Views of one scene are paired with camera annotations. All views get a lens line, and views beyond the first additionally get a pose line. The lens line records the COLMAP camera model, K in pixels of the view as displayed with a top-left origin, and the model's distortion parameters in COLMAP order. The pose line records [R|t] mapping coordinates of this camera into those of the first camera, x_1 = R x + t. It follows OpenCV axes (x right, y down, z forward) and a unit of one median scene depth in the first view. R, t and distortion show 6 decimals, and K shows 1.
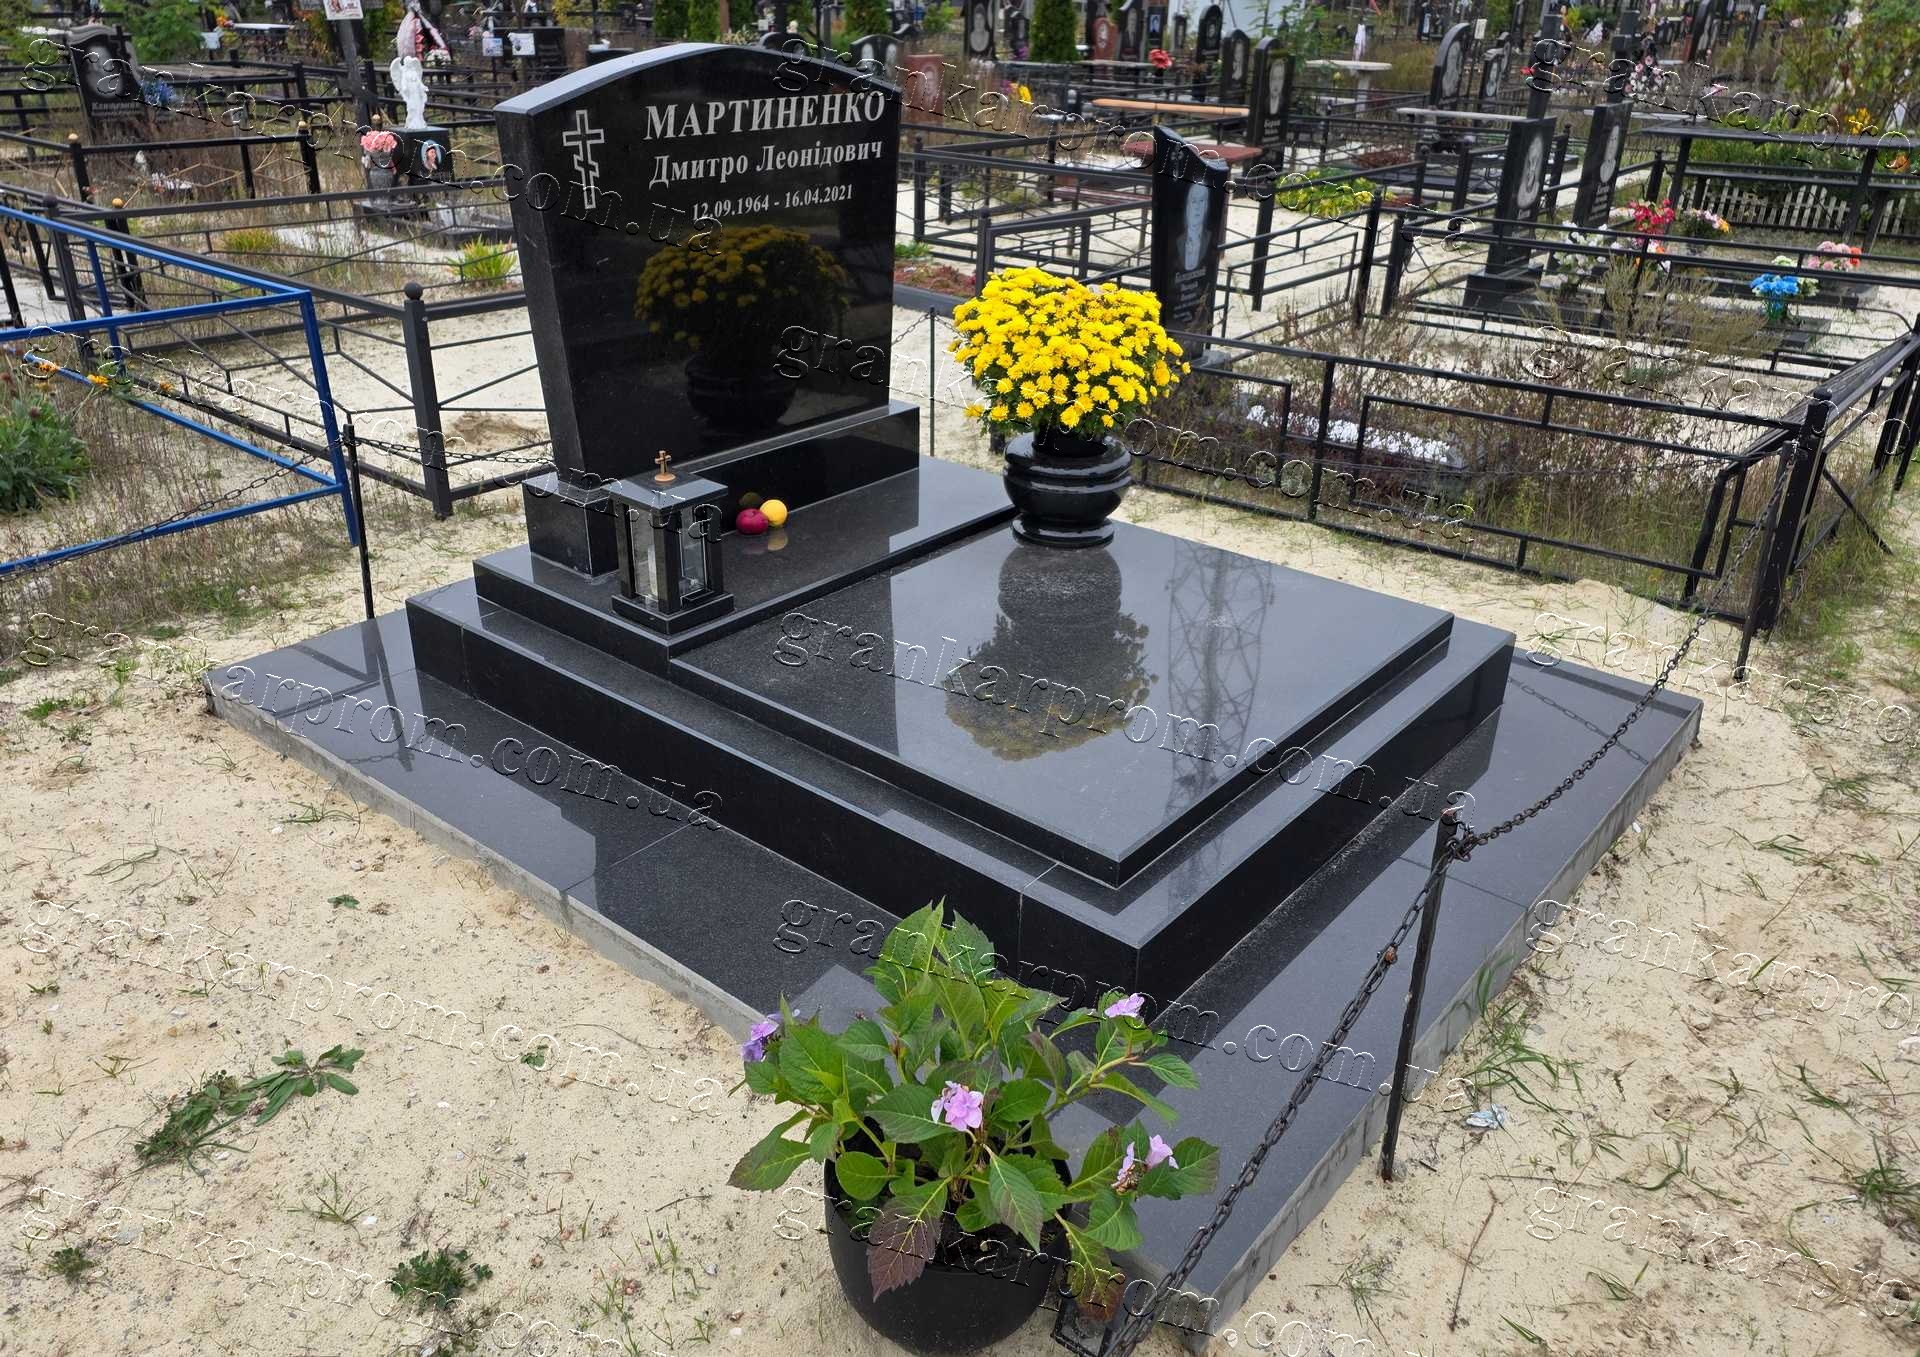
lens RADIAL K [[1462.8, 0, 960.0], [0, 1462.8, 678.5], [0, 0, 1]] dist [0.075337, -0.090027]
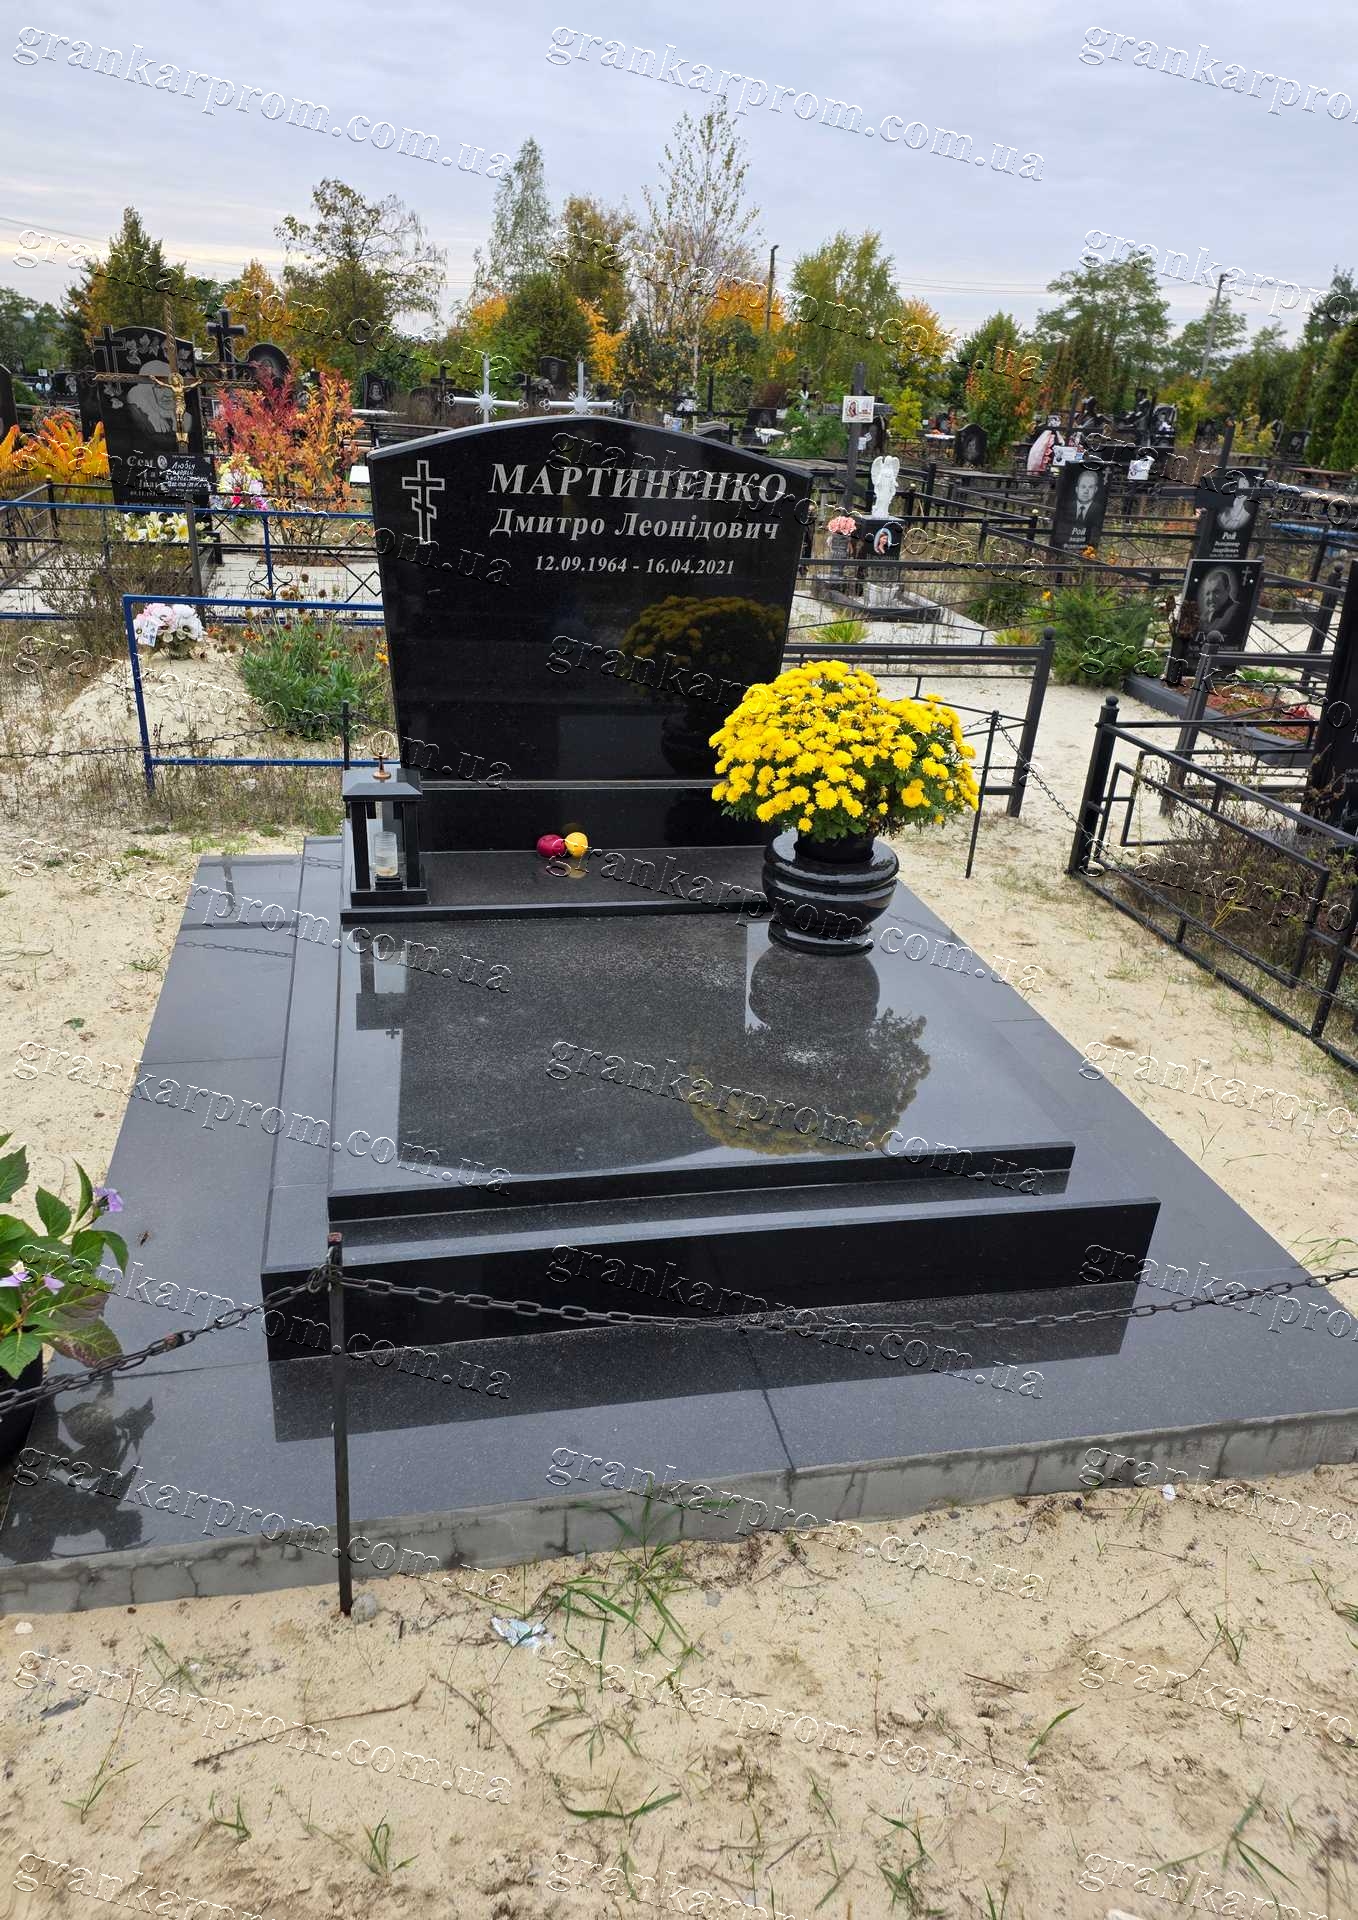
lens RADIAL K [[1288.3, 0, 622.6], [0, 1288.3, 1002.4], [0, 0, 1]] dist [0.062494, -0.046620]
pose [[0.766671, 0.302583, -0.566267, 0.524492], [-0.309933, 0.946832, 0.086318, -0.102601], [0.562278, 0.109328, 0.819690, 0.258590]]
